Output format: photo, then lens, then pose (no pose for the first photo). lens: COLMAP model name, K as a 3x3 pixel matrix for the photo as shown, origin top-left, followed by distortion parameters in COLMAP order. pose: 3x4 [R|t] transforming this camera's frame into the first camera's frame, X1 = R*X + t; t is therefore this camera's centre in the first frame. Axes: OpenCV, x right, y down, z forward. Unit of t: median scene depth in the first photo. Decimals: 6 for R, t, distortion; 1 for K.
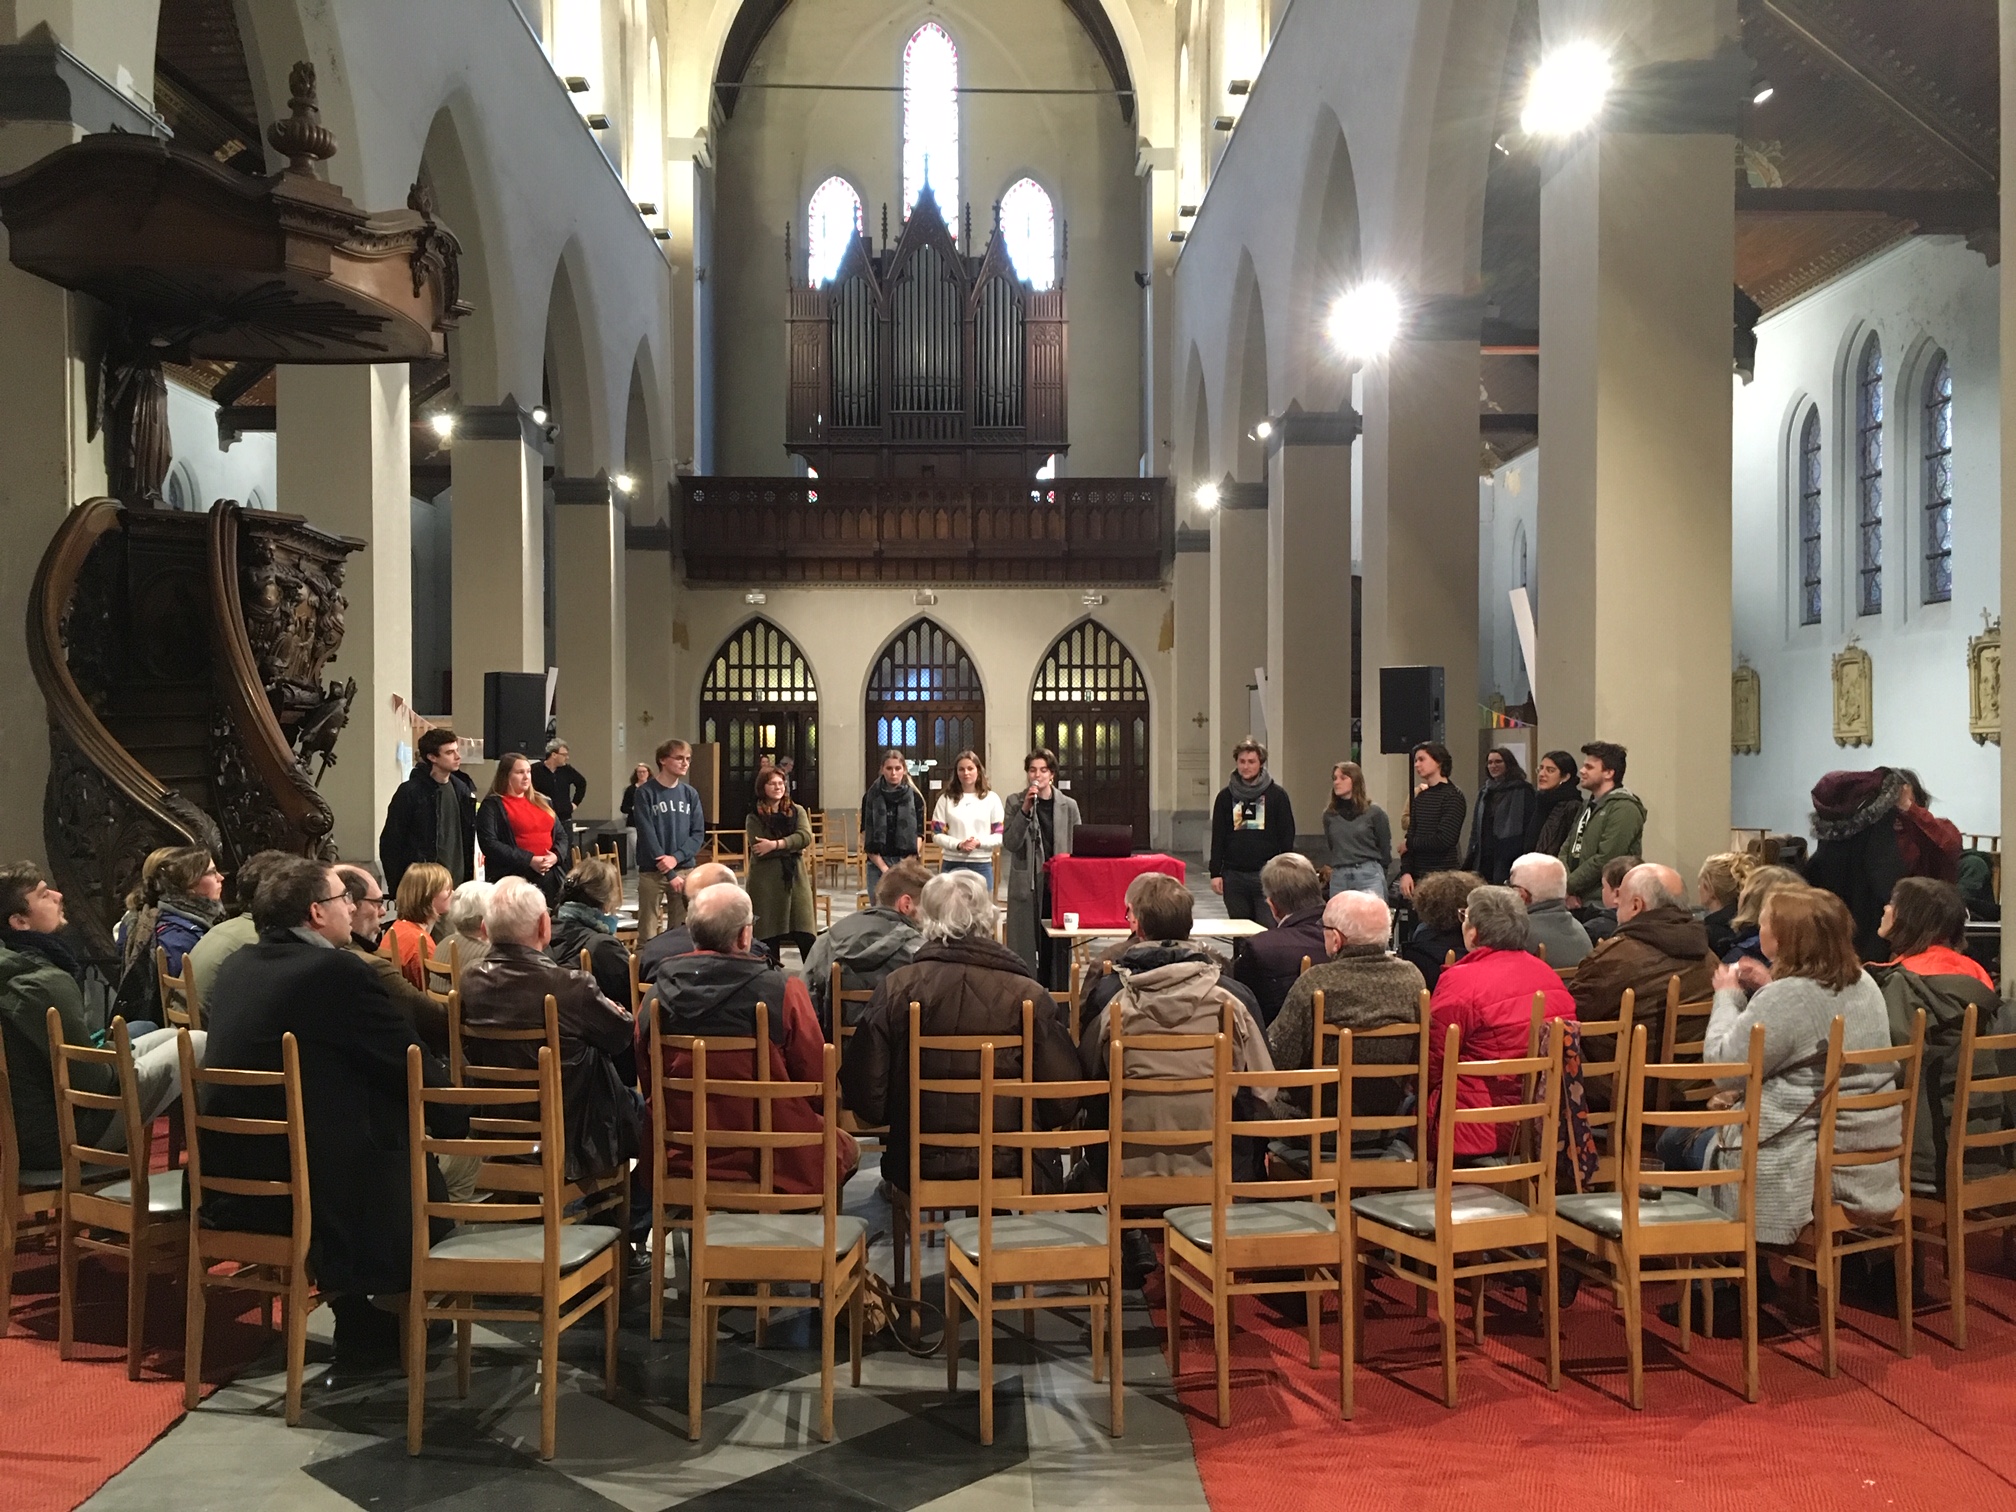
lens RADIAL K [[1700.5, 0, 1017.2], [0, 1700.5, 763.4], [0, 0, 1]] dist [0.082188, -0.099095]
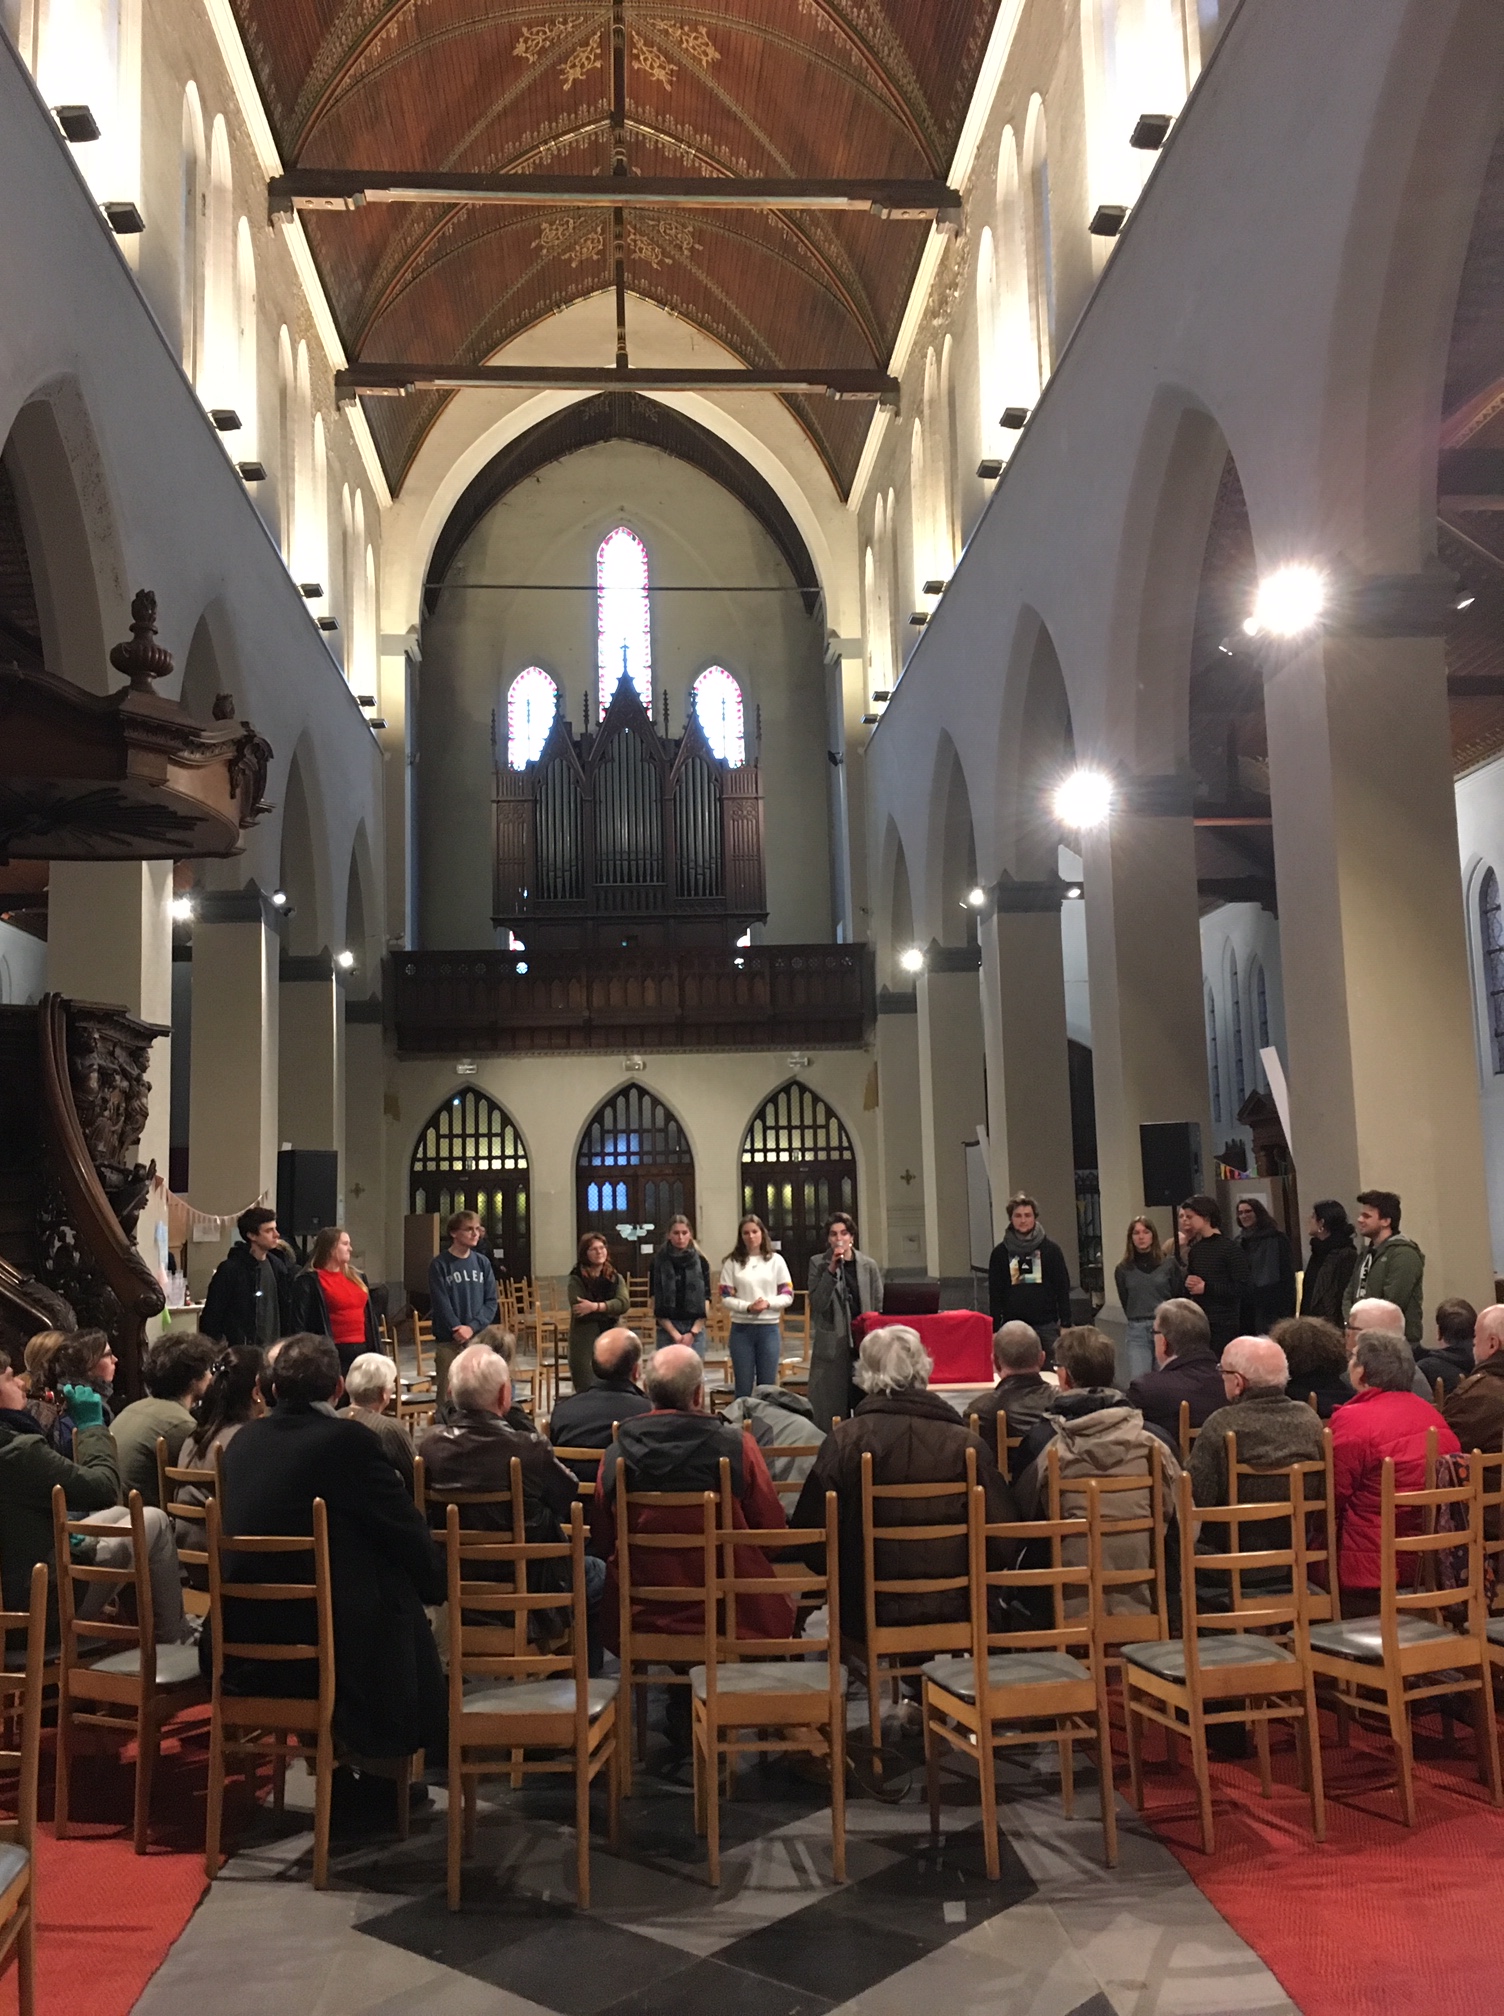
lens RADIAL K [[1700.5, 0, 752.0], [0, 1700.5, 1008.0], [0, 0, 1]] dist [0.082188, -0.099095]
pose [[0.998714, -0.021232, 0.046047, -0.088903], [0.026867, 0.991739, -0.125428, -0.002071], [-0.043004, 0.126504, 0.991034, -0.048194]]
